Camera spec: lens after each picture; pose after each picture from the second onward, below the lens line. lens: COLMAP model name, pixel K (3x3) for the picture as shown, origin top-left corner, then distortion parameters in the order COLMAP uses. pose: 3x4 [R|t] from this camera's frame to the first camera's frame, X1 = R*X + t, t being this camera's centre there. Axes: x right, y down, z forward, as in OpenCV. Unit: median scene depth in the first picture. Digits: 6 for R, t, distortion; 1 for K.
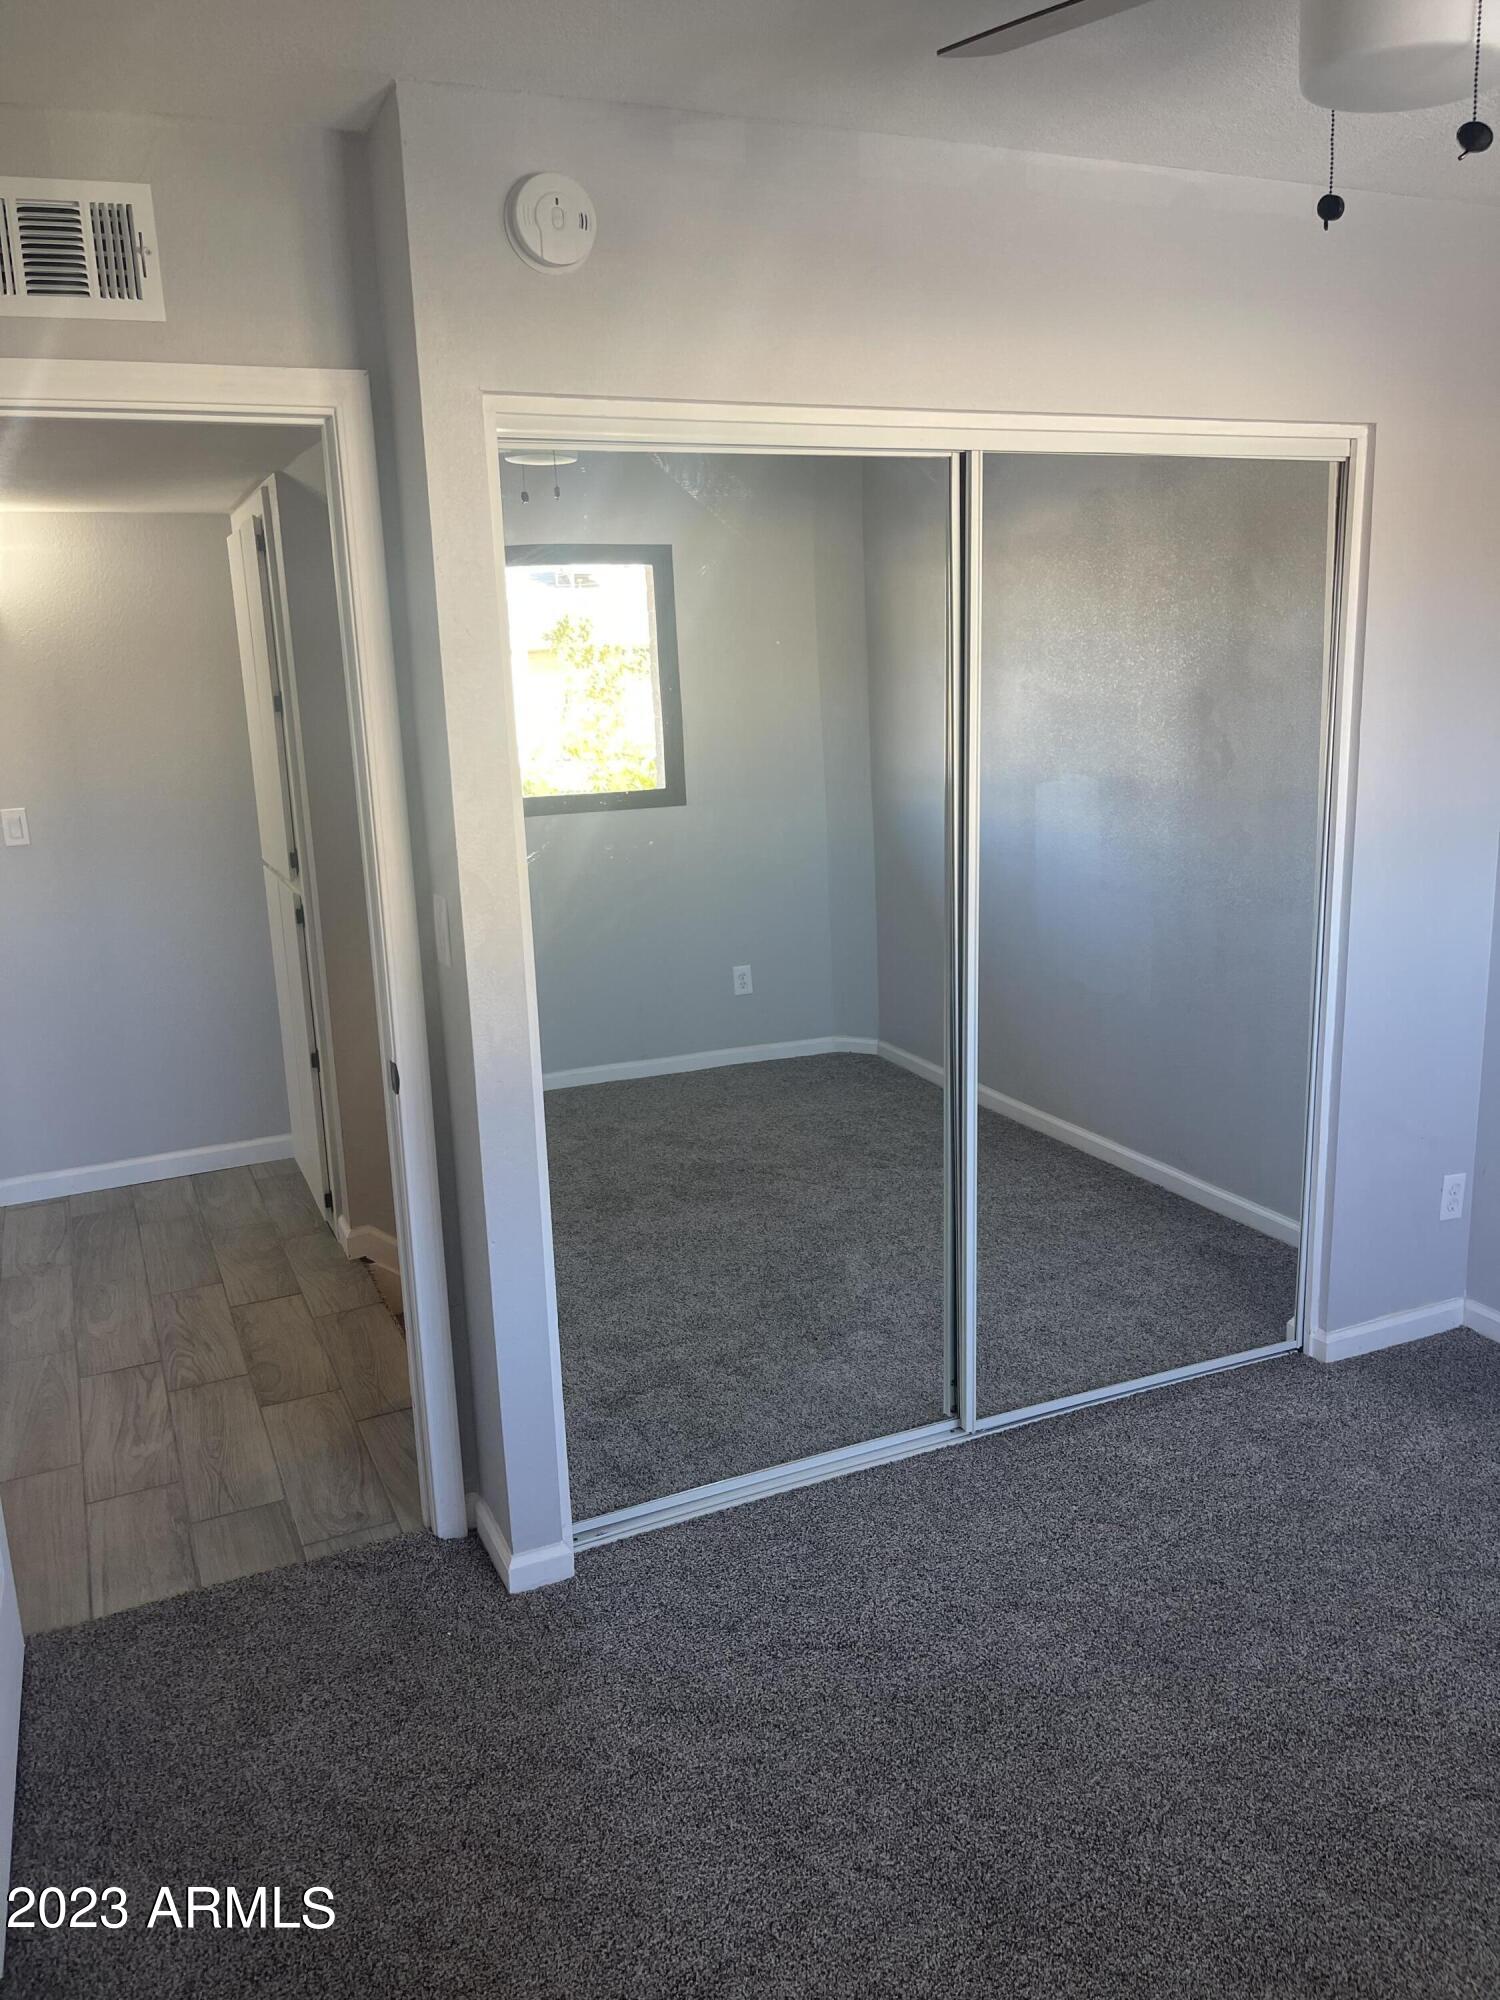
lens RADIAL K [[1507.8, 0, 750.0], [0, 1507.8, 1000.0], [0, 0, 1]] dist [0.035203, -0.055055]
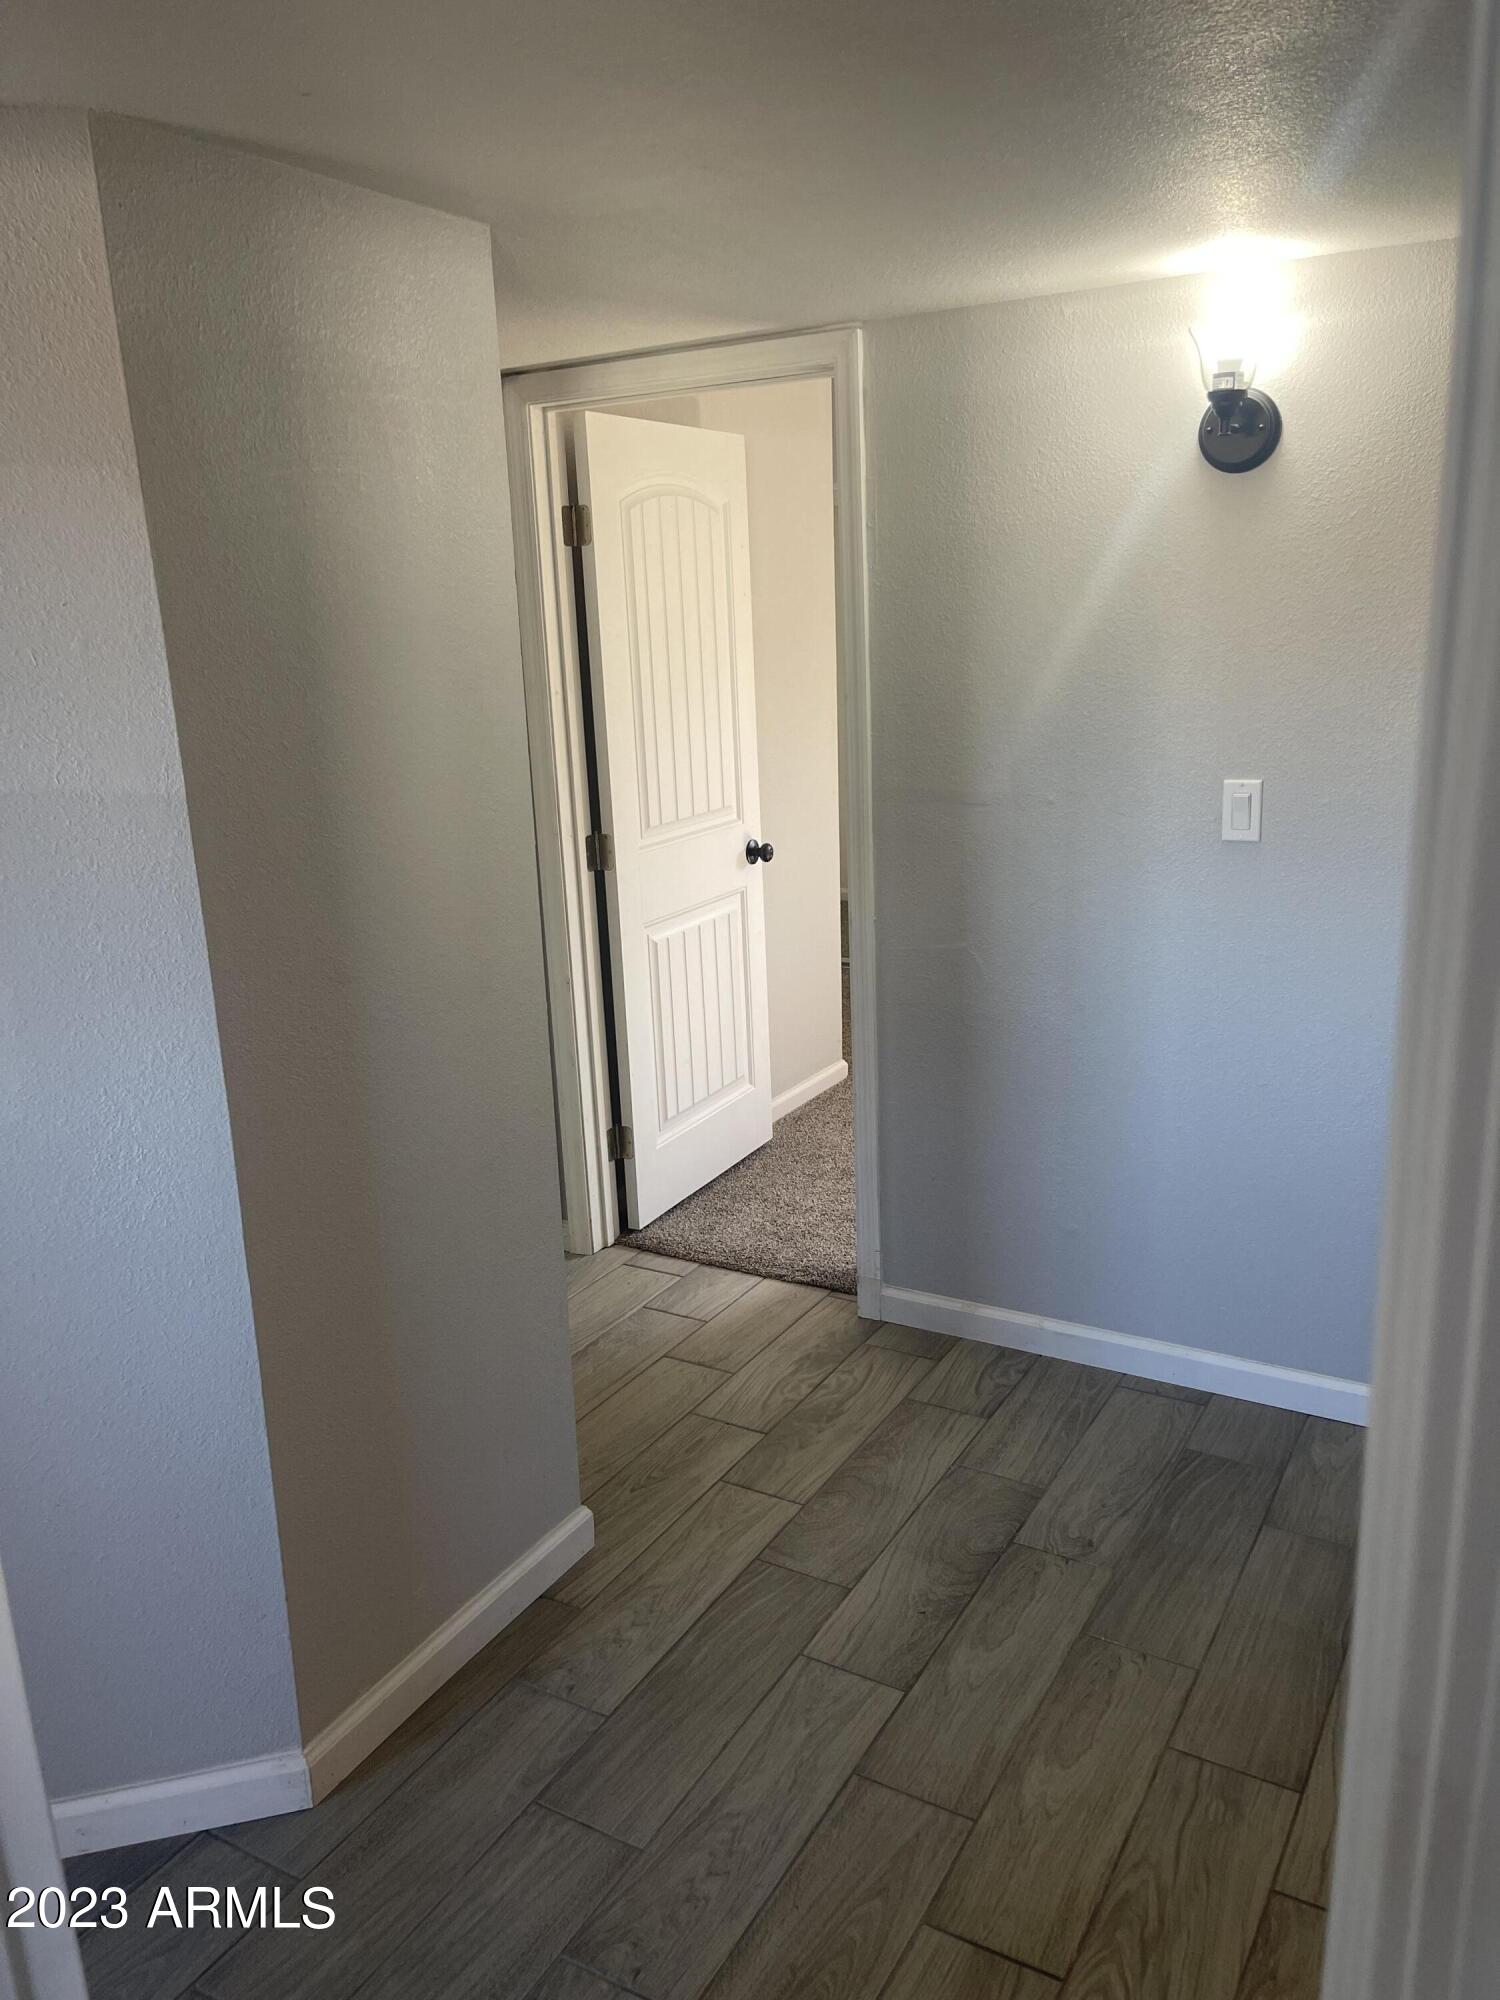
lens RADIAL K [[1507.8, 0, 750.0], [0, 1507.8, 1000.0], [0, 0, 1]] dist [0.035203, -0.055055]
pose [[0.574098, 0.229466, -0.785975, -0.118875], [-0.169354, 0.972447, 0.160206, -0.114154], [0.801081, 0.041134, 0.597141, 0.537224]]
